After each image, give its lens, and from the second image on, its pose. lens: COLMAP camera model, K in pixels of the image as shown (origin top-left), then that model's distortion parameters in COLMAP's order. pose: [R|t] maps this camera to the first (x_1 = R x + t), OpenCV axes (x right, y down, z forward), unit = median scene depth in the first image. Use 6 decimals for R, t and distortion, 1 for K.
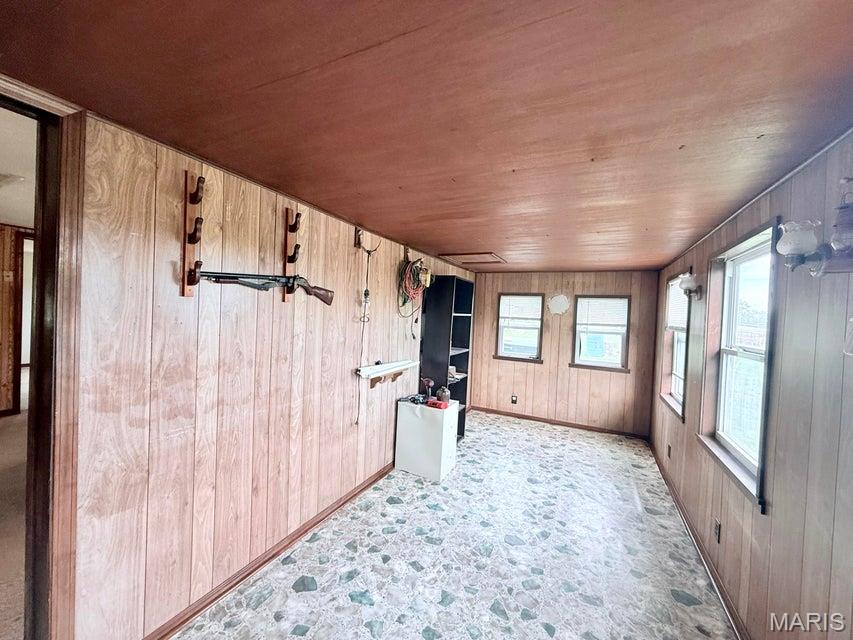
lens RADIAL K [[342.8, 0, 423.4], [0, 342.8, 318.7], [0, 0, 1]] dist [-0.003429, 0.000616]
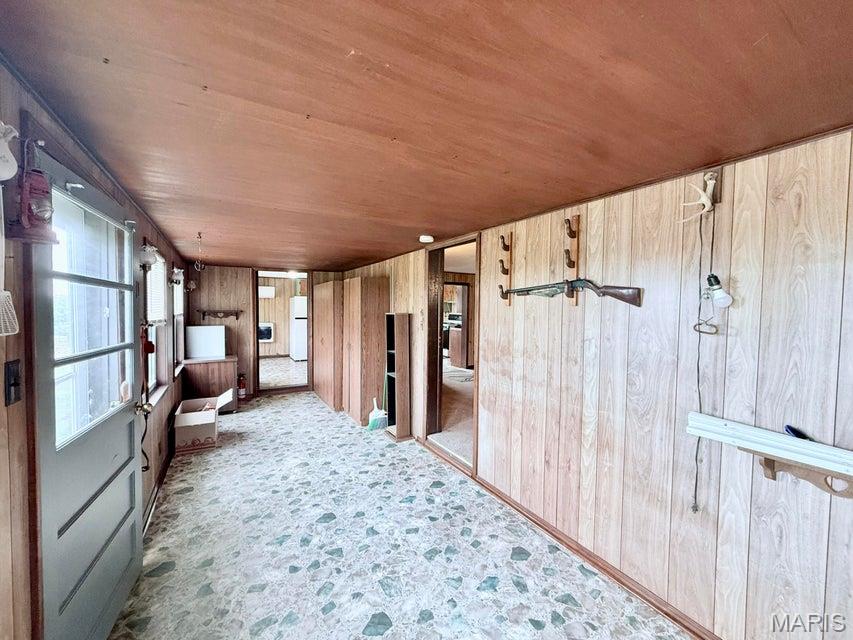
lens RADIAL K [[342.8, 0, 424.5], [0, 342.8, 319.2], [0, 0, 1]] dist [-0.003429, 0.000616]
pose [[-0.558392, -0.021775, -0.829292, 0.728830], [-0.047606, 0.998849, 0.005827, 0.007651], [0.828210, 0.042733, -0.558786, 1.237593]]
